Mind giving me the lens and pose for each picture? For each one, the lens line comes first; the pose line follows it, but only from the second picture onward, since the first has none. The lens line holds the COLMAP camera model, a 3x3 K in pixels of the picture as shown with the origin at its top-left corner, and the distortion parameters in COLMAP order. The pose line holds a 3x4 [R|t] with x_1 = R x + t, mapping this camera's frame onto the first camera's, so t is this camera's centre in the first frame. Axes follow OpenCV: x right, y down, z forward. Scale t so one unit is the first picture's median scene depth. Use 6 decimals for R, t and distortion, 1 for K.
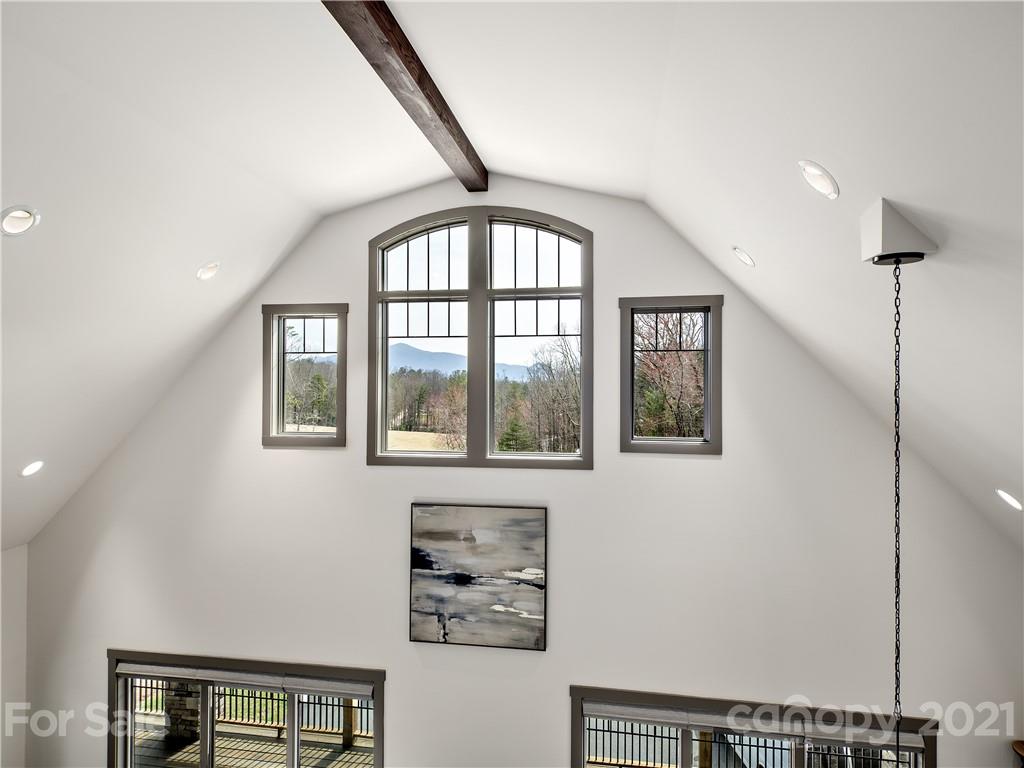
lens RADIAL K [[533.9, 0, 534.7], [0, 533.9, 379.4], [0, 0, 1]] dist [0.030058, -0.017197]
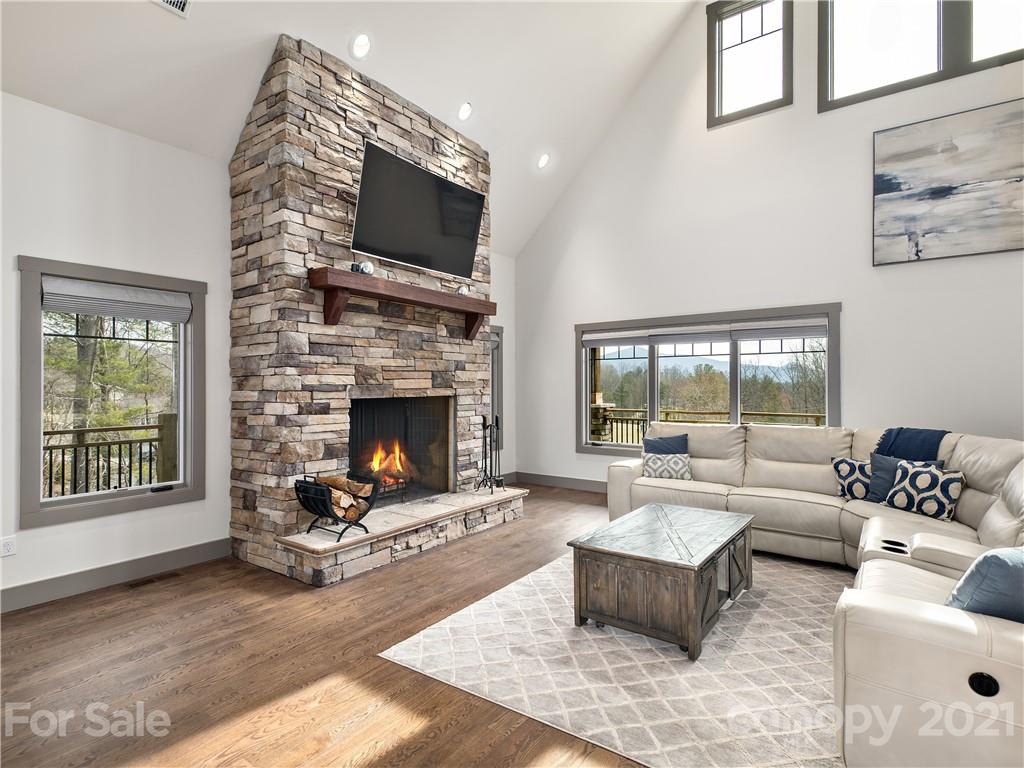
lens RADIAL K [[533.9, 0, 510.7], [0, 533.9, 386.4], [0, 0, 1]] dist [0.030058, -0.017197]
pose [[0.887543, -0.005974, -0.460686, -0.374358], [0.011813, 0.999882, 0.009793, 0.702040], [0.460574, -0.014134, 0.887509, -0.229726]]
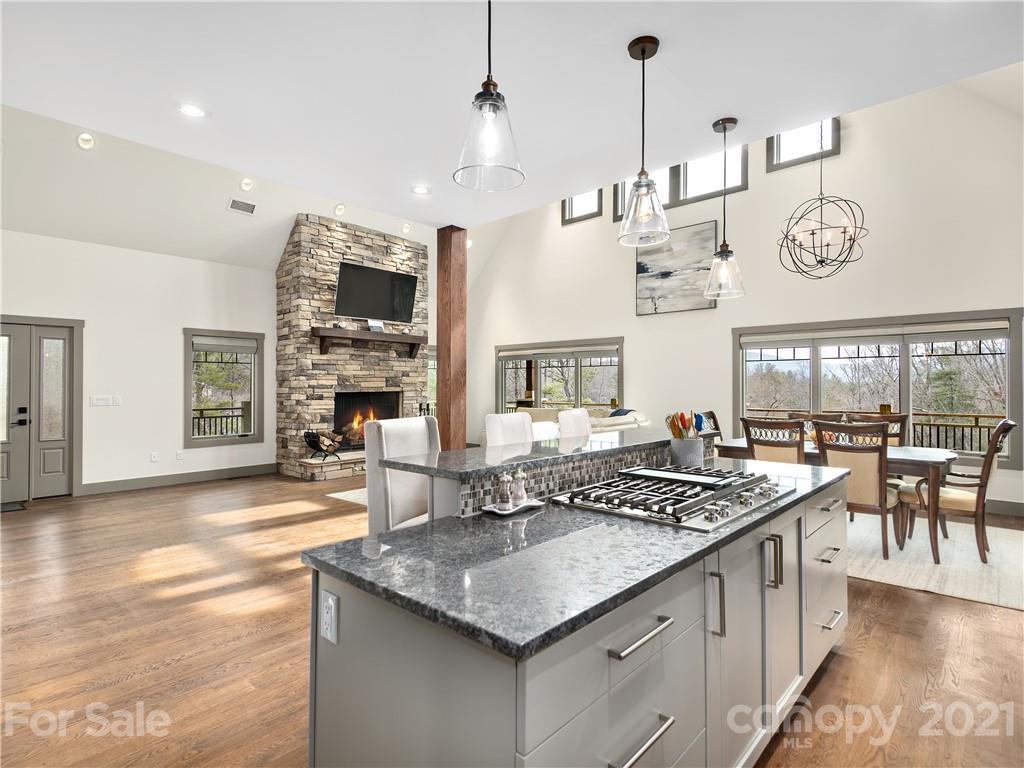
lens RADIAL K [[533.9, 0, 512.0], [0, 533.9, 387.2], [0, 0, 1]] dist [0.030058, -0.017197]
pose [[0.830651, -0.002820, -0.556787, 0.399150], [0.010812, 0.999880, 0.011066, 0.699237], [0.556689, -0.015212, 0.830582, -0.667595]]
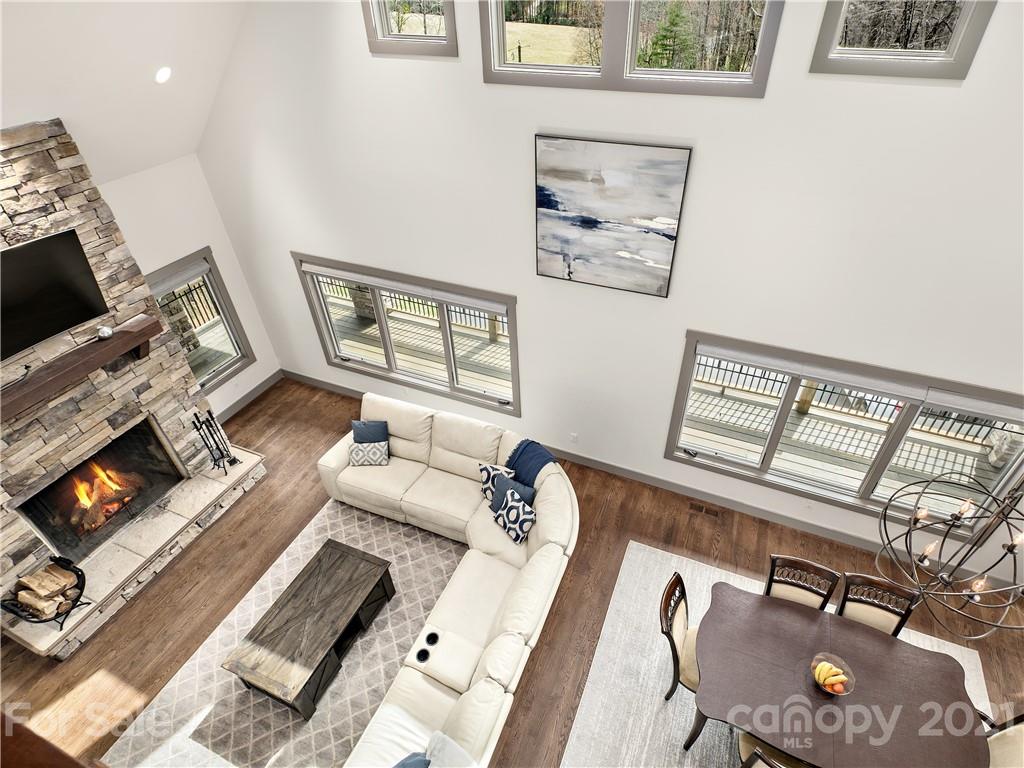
lens RADIAL K [[533.9, 0, 537.6], [0, 533.9, 381.2], [0, 0, 1]] dist [0.030058, -0.017197]
pose [[0.969533, 0.139053, -0.201669, 0.008349], [0.019462, 0.776939, 0.629275, -0.008419], [0.244188, -0.614027, 0.750562, 0.091763]]
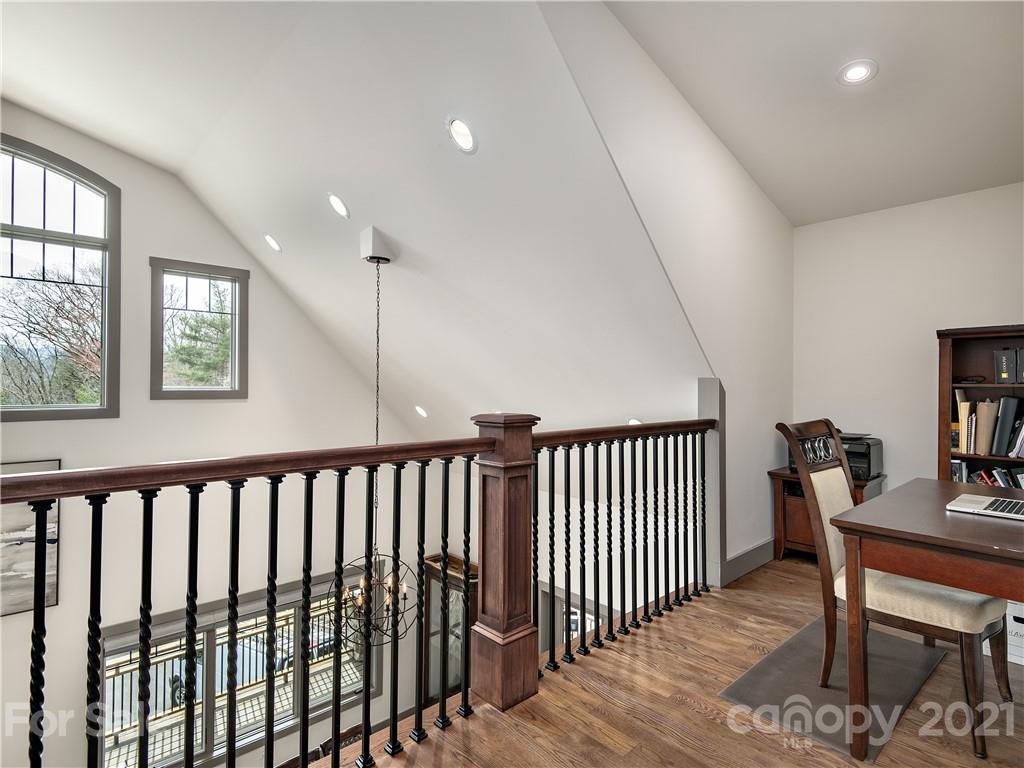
lens RADIAL K [[533.9, 0, 508.3], [0, 533.9, 381.6], [0, 0, 1]] dist [0.030058, -0.017197]
pose [[0.631555, 0.006960, 0.775300, -0.220787], [-0.011009, 0.999939, -0.000009, 0.088869], [-0.775253, -0.008529, 0.631593, -0.240239]]
